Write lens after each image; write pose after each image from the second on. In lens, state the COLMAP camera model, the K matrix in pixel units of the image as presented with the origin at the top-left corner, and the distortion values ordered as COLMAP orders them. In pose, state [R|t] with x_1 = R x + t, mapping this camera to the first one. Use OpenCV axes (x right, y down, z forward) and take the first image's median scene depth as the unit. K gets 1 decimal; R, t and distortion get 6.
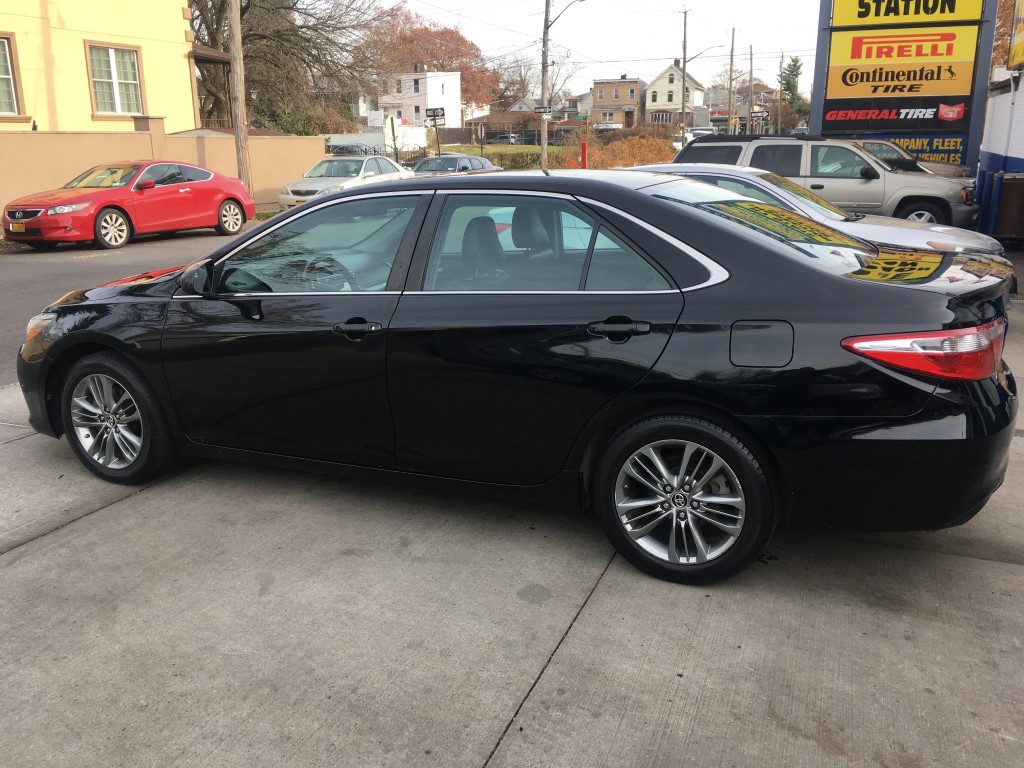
lens RADIAL K [[858.9, 0, 514.3], [0, 858.9, 380.6], [0, 0, 1]] dist [0.080835, -0.112753]
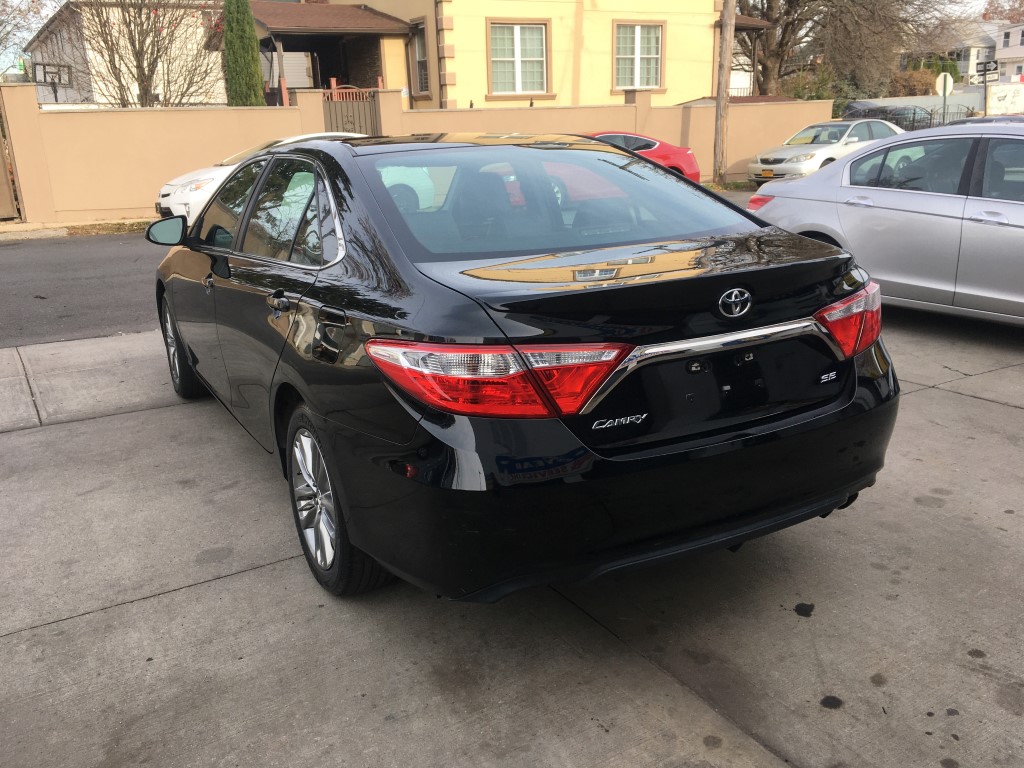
lens RADIAL K [[858.9, 0, 513.8], [0, 858.9, 391.4], [0, 0, 1]] dist [0.080835, -0.112753]
pose [[0.801931, 0.158371, -0.576042, 0.128020], [-0.132293, 0.987360, 0.087283, -0.011774], [0.582584, 0.006212, 0.812746, 0.055122]]
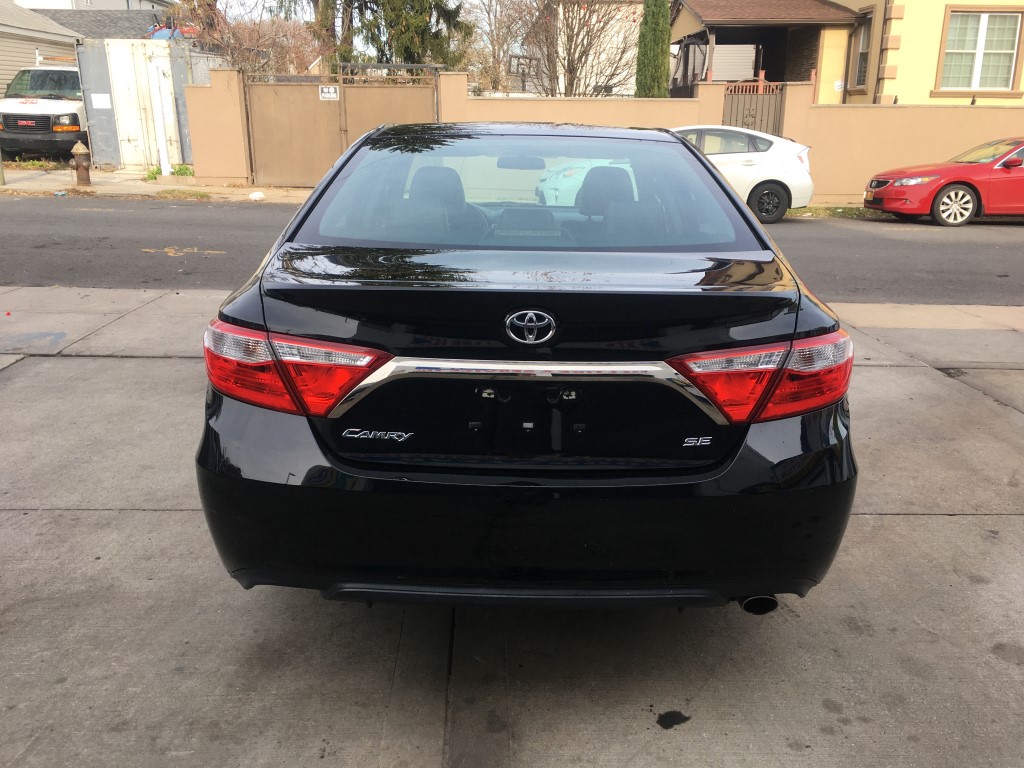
lens RADIAL K [[858.9, 0, 514.5], [0, 858.9, 383.9], [0, 0, 1]] dist [0.080835, -0.112753]
pose [[0.409256, 0.273493, -0.870466, 0.165961], [-0.252587, 0.950694, 0.179944, -0.026844], [0.876761, 0.146225, 0.458158, 0.114559]]
